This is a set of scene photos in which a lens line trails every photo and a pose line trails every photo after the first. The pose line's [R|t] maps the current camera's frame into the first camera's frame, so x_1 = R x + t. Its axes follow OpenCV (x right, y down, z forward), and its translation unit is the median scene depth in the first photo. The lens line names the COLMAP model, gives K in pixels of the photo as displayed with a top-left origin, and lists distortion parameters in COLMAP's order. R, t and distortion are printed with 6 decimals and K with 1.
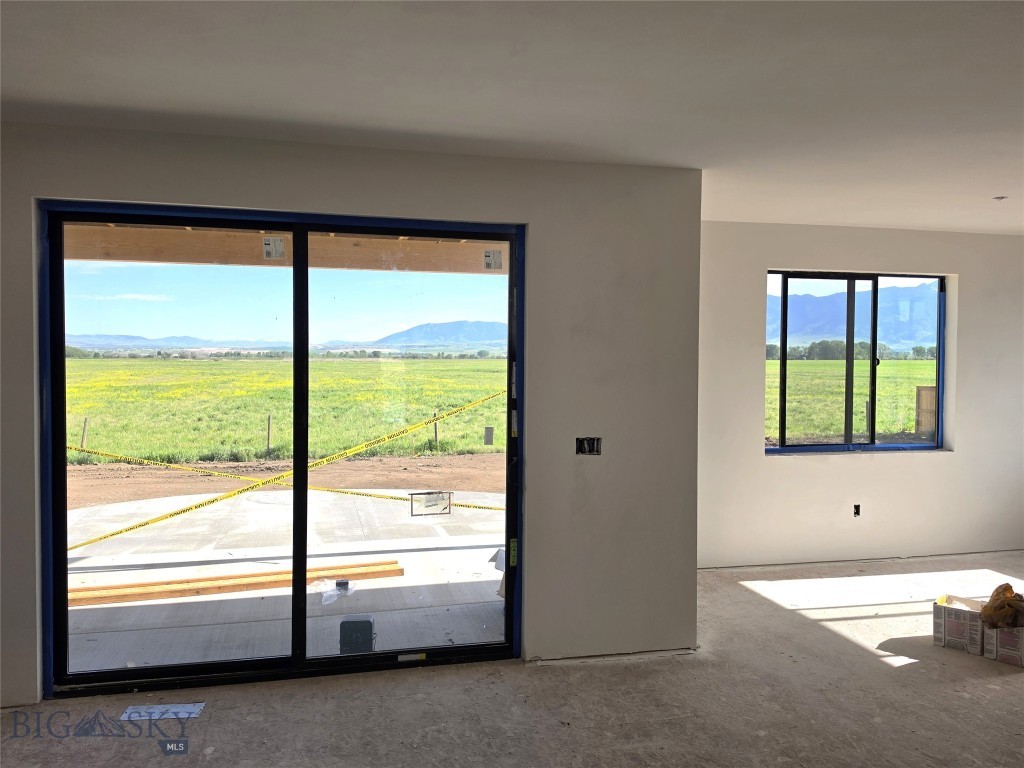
lens RADIAL K [[795.5, 0, 510.5], [0, 795.5, 378.8], [0, 0, 1]] dist [0.038816, -0.005238]
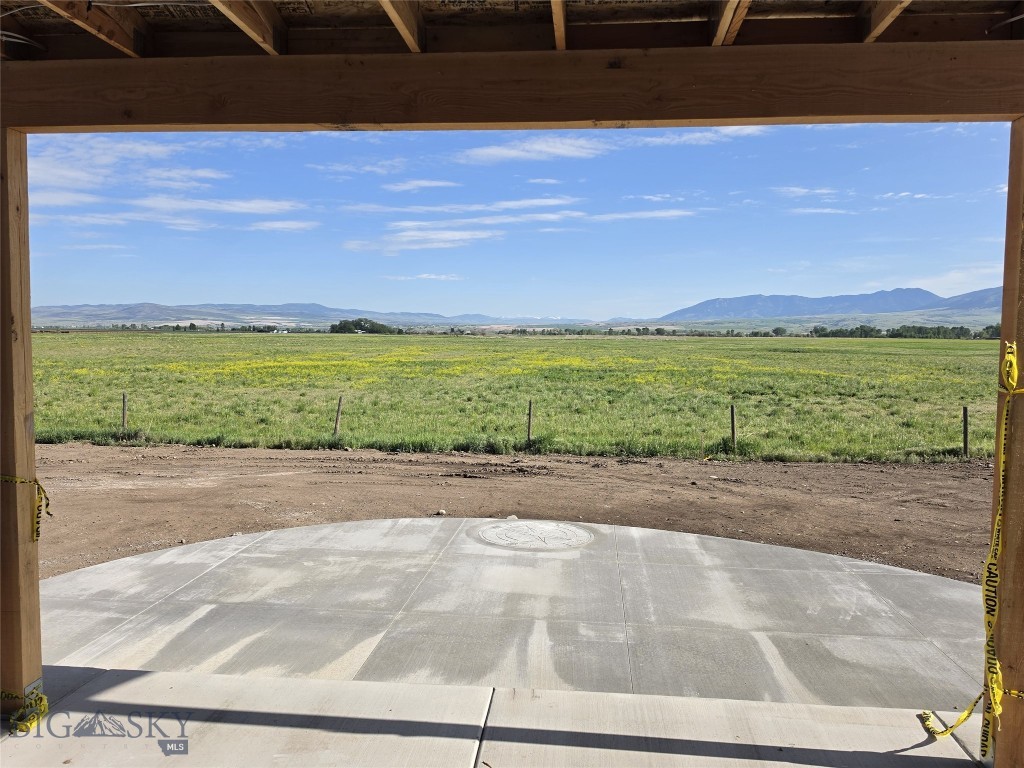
lens RADIAL K [[795.5, 0, 510.5], [0, 795.5, 378.8], [0, 0, 1]] dist [0.038816, -0.005238]
pose [[0.938808, 0.024070, -0.343598, -0.022125], [-0.014581, 0.999438, 0.030176, -0.002095], [0.344132, -0.023320, 0.938632, 0.138648]]
